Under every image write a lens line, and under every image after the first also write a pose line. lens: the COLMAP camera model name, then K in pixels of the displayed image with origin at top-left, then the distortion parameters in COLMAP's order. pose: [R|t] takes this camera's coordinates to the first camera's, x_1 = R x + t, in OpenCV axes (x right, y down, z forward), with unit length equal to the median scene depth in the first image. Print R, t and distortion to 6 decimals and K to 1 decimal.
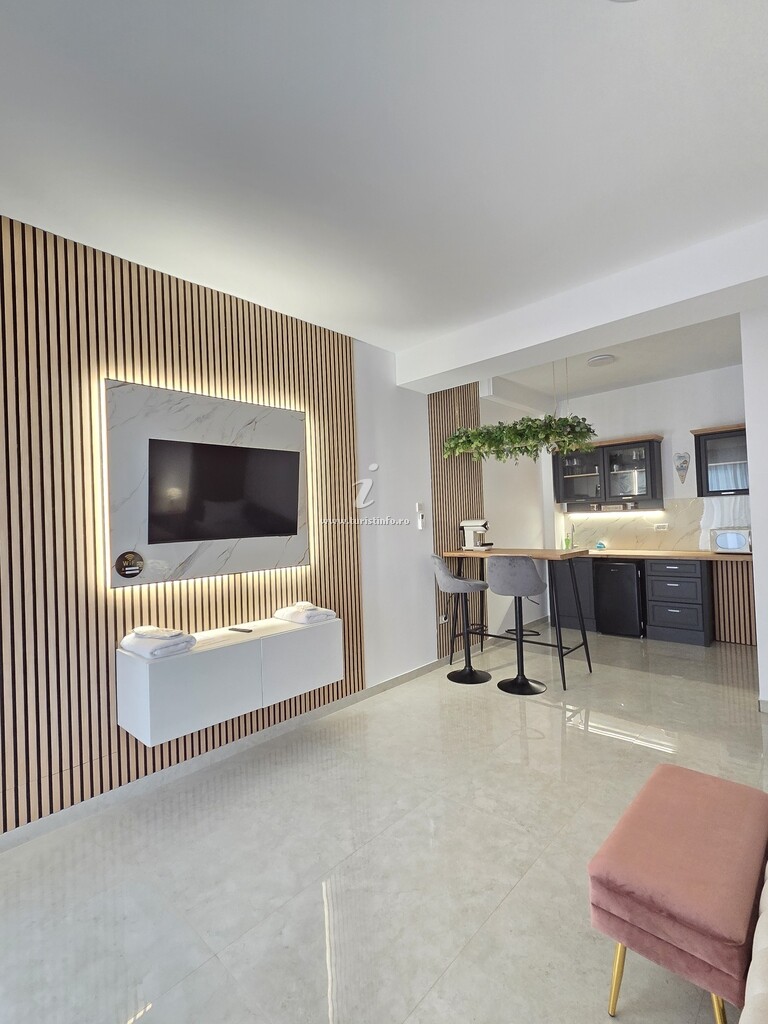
lens RADIAL K [[477.5, 0, 379.3], [0, 477.5, 509.8], [0, 0, 1]] dist [0.015572, -0.001340]
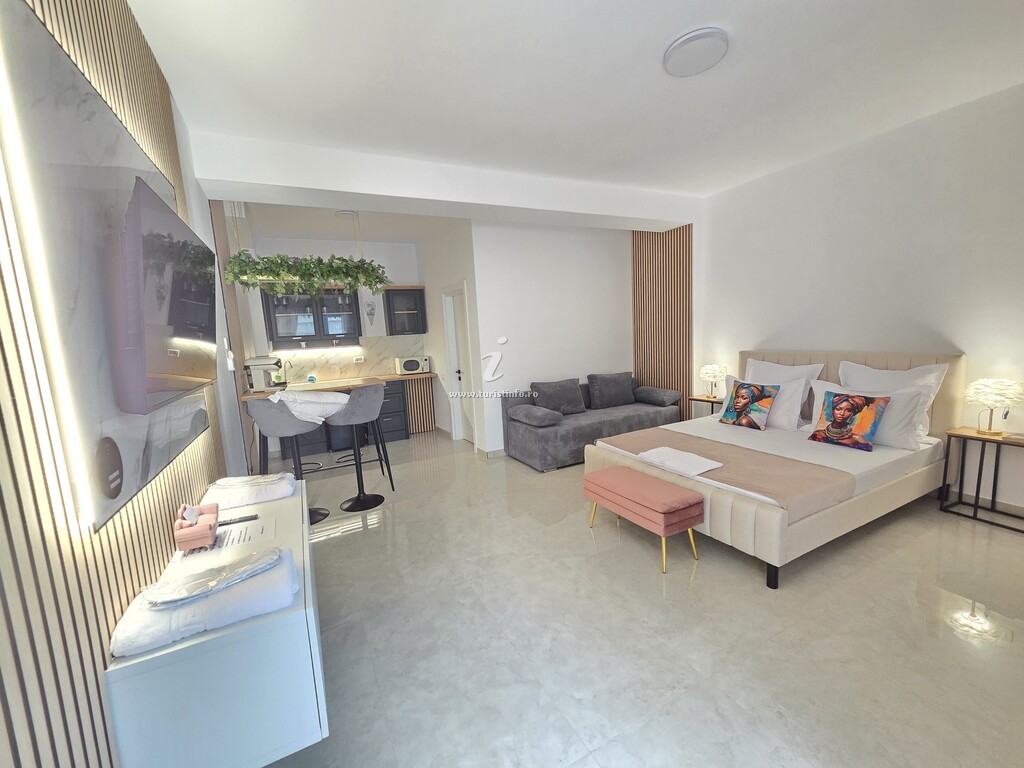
lens RADIAL K [[417.3, 0, 515.9], [0, 417.3, 383.5], [0, 0, 1]] dist [0.000679, -0.002691]
pose [[0.332203, -0.097515, 0.938153, -0.466929], [0.029608, 0.995229, 0.092964, 0.012220], [-0.942743, -0.003106, 0.333506, 0.341214]]
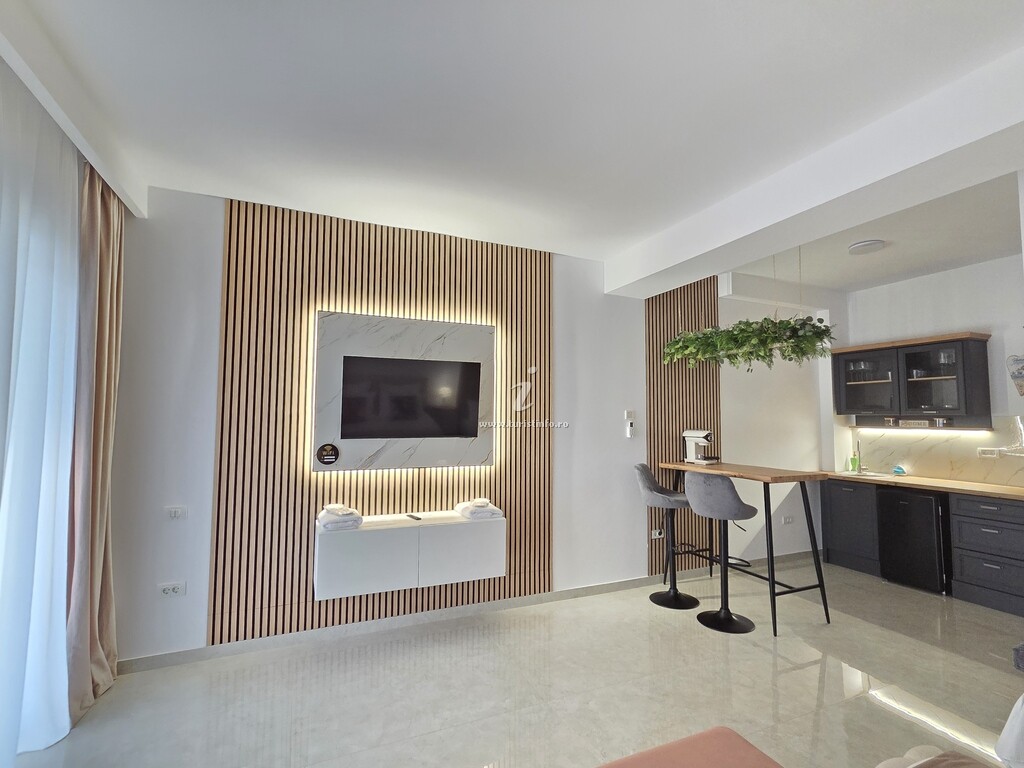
lens RADIAL K [[477.5, 0, 510.4], [0, 477.5, 383.3], [0, 0, 1]] dist [0.015572, -0.001340]
pose [[0.922874, 0.014873, -0.384815, 0.265809], [-0.033098, 0.998620, -0.040778, -0.024353], [0.383678, 0.050369, 0.922092, 0.000574]]
